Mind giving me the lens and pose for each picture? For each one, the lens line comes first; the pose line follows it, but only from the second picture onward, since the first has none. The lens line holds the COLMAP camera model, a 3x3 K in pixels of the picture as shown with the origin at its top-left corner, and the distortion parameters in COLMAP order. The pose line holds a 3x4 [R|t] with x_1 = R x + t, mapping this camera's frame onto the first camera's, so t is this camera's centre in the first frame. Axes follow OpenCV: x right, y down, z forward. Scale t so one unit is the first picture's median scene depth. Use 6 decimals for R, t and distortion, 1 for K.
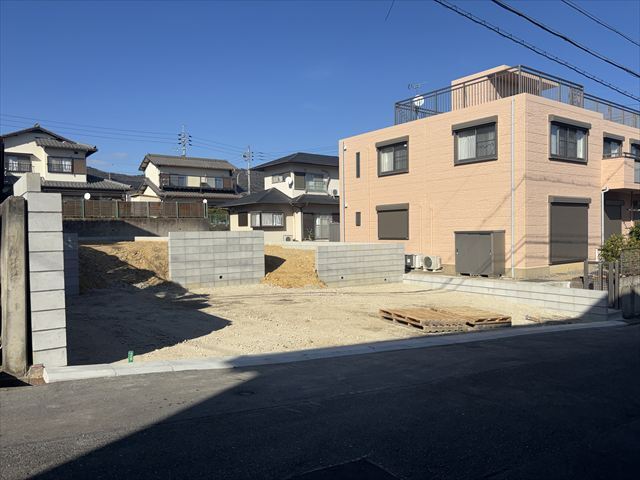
lens RADIAL K [[484.7, 0, 321.9], [0, 484.7, 244.3], [0, 0, 1]] dist [0.066902, -0.080096]
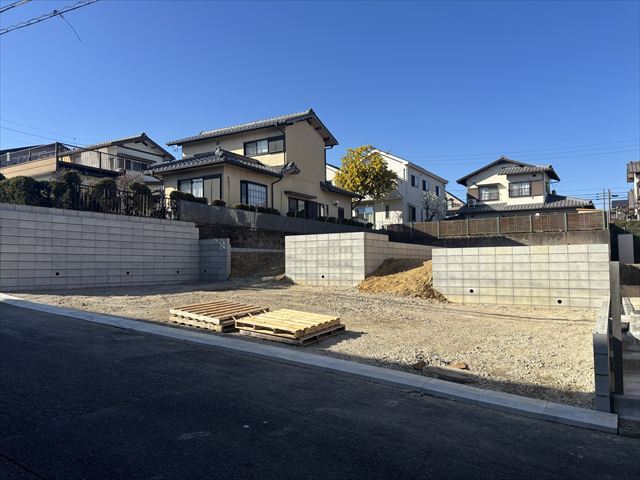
lens RADIAL K [[484.7, 0, 324.2], [0, 484.7, 227.3], [0, 0, 1]] dist [0.066902, -0.080096]
pose [[0.383737, -0.064106, -0.921215, 0.611817], [-0.025091, 0.996495, -0.079797, 0.034725], [0.923101, 0.053735, 0.380784, 0.462490]]
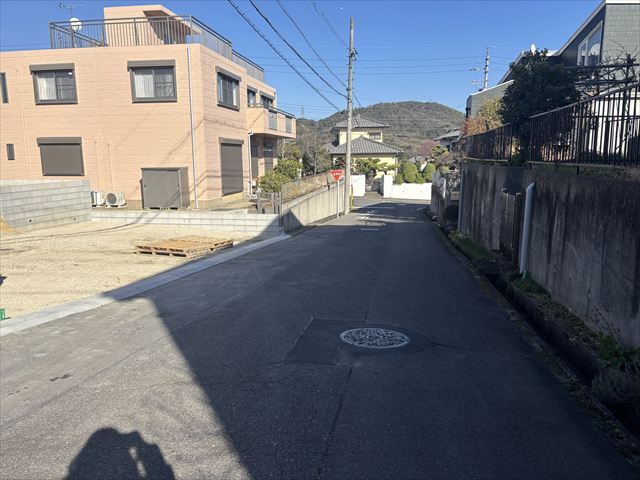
lens RADIAL K [[484.7, 0, 321.7], [0, 484.7, 241.9], [0, 0, 1]] dist [0.066902, -0.080096]
pose [[0.721016, -0.111243, 0.683931, -0.185374], [0.016761, 0.989540, 0.143281, -0.012972], [-0.692716, -0.091845, 0.715338, -0.037888]]
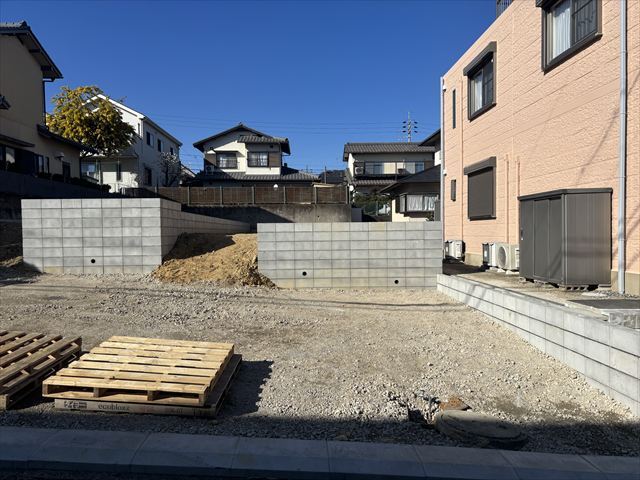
lens RADIAL K [[484.7, 0, 322.6], [0, 484.7, 238.9], [0, 0, 1]] dist [0.066902, -0.080096]
pose [[0.830105, 0.014002, -0.557431, 0.387790], [-0.017690, 0.999843, -0.001228, 0.022369], [0.557326, 0.010880, 0.830223, 0.451404]]
